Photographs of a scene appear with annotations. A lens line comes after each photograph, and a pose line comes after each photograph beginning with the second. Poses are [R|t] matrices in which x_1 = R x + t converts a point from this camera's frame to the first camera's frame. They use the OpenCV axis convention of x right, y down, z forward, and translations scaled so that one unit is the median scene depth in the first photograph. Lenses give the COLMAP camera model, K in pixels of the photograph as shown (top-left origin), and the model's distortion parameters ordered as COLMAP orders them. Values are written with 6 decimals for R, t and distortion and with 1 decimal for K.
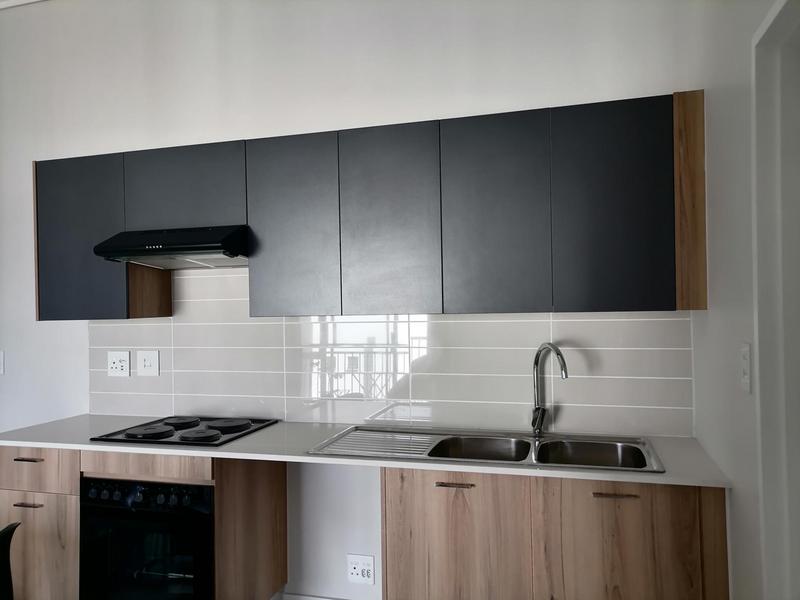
lens RADIAL K [[601.8, 0, 399.0], [0, 601.8, 301.2], [0, 0, 1]] dist [0.021585, -0.002820]
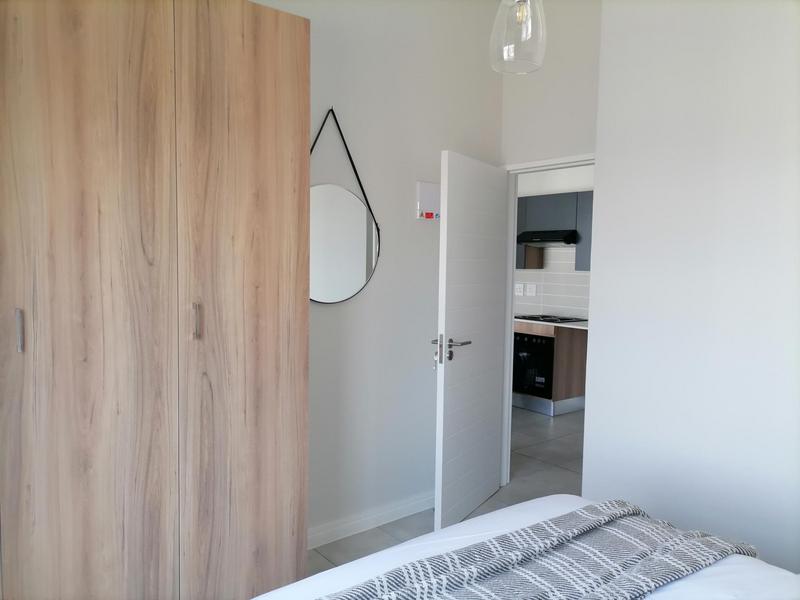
lens RADIAL K [[601.8, 0, 399.0], [0, 601.8, 301.2], [0, 0, 1]] dist [0.021585, -0.002820]
pose [[0.821103, 0.072558, -0.566150, 0.515796], [-0.031493, 0.996136, 0.081989, -0.024166], [0.569911, -0.049491, 0.820215, -1.280899]]
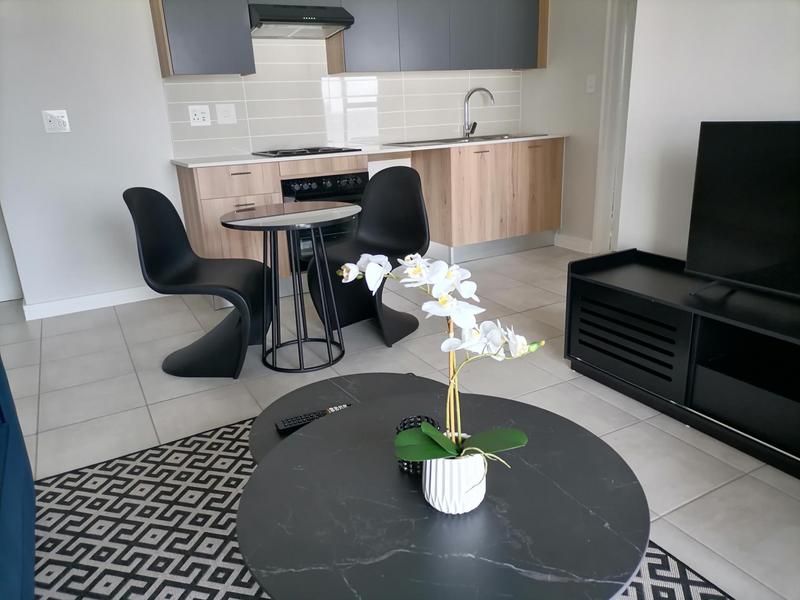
lens RADIAL K [[599.4, 0, 400.7], [0, 599.4, 301.8], [0, 0, 1]] dist [0.037304, -0.002340]
pose [[0.706387, -0.230542, 0.669229, -1.375564], [0.024209, 0.952788, 0.302671, 0.126910], [-0.707411, -0.197601, 0.678618, -0.307841]]
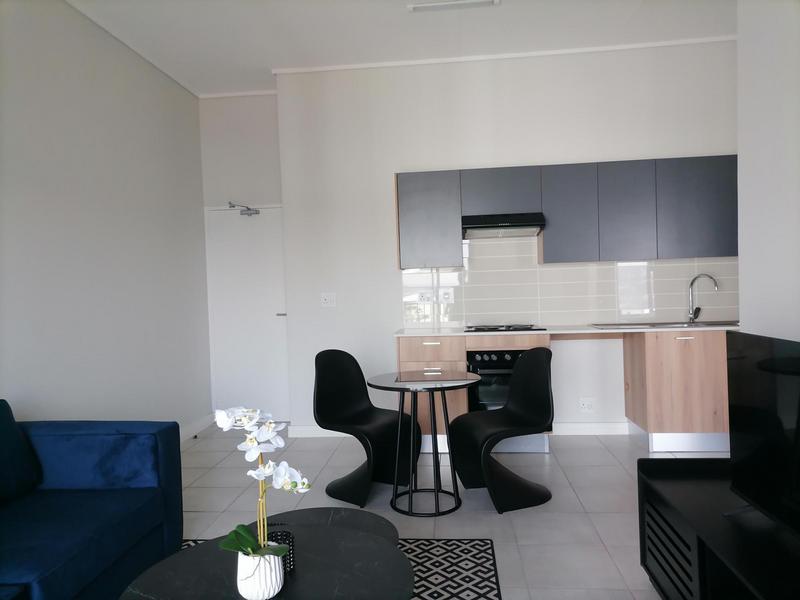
lens RADIAL K [[595.7, 0, 399.5], [0, 595.7, 300.9], [0, 0, 1]] dist [0.023550, -0.001669]
pose [[0.983665, -0.015833, 0.179313, -1.020196], [0.011448, 0.999610, 0.025464, 0.090017], [-0.179646, -0.022995, 0.983463, -0.708341]]
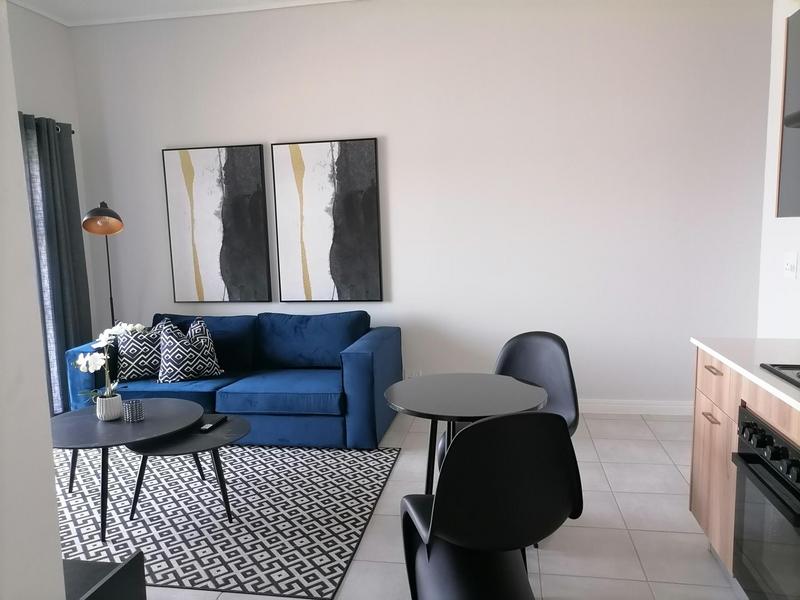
lens RADIAL K [[593.7, 0, 397.4], [0, 593.7, 300.4], [0, 0, 1]] dist [0.036573, -0.007369]
pose [[0.097286, 0.132343, -0.986418, 0.219487], [0.027491, 0.990384, 0.135586, 0.021845], [0.994877, -0.040308, 0.092713, 0.449971]]
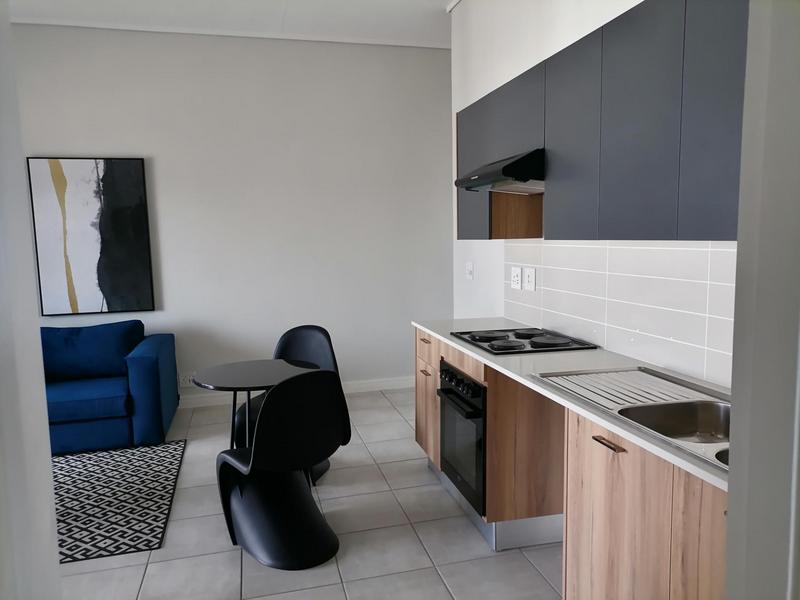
lens RADIAL K [[603.9, 0, 399.4], [0, 603.9, 300.0], [0, 0, 1]] dist [0.010856, 0.003291]
pose [[0.506714, 0.103683, -0.855857, 0.526531], [0.012553, 0.991749, 0.127578, -0.007479], [0.862023, -0.075389, 0.501231, 0.268745]]
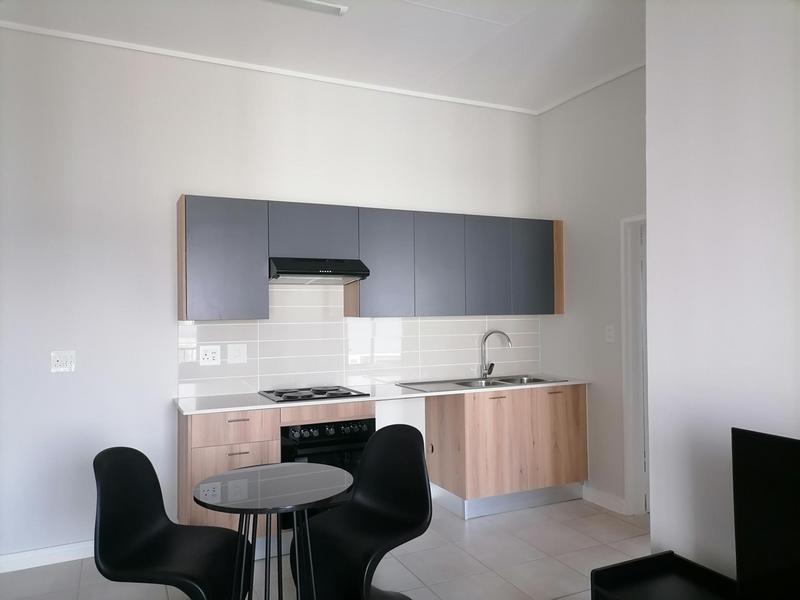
lens RADIAL K [[599.4, 0, 400.7], [0, 599.4, 301.8], [0, 0, 1]] dist [0.037304, -0.002340]
pose [[0.746017, 0.021461, 0.665581, -1.251900], [-0.009230, 0.999718, -0.021891, 0.018404], [-0.665863, 0.010188, 0.746005, -0.266583]]
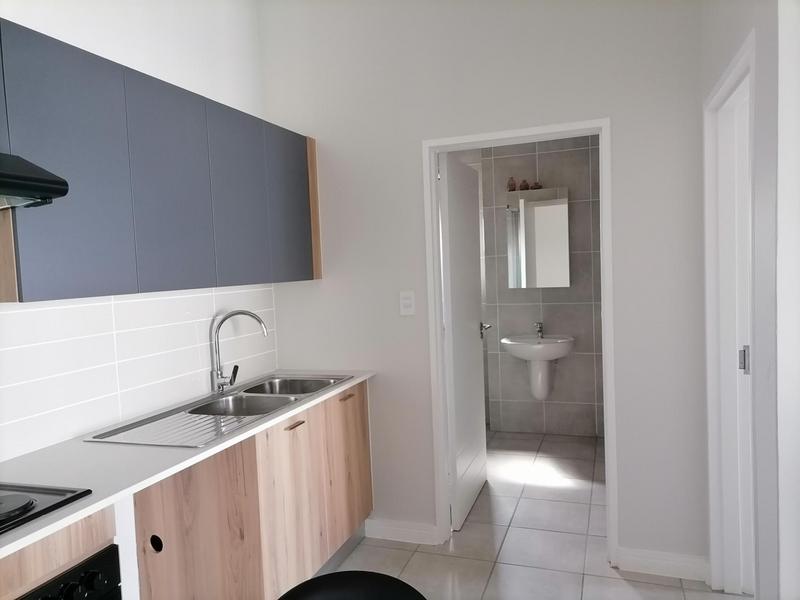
lens RADIAL K [[601.8, 0, 399.0], [0, 601.8, 301.2], [0, 0, 1]] dist [0.021585, -0.002820]
pose [[0.068464, -0.043269, 0.996715, -0.875930], [0.036954, 0.998483, 0.040807, 0.012459], [-0.996969, 0.034038, 0.069959, 0.565773]]
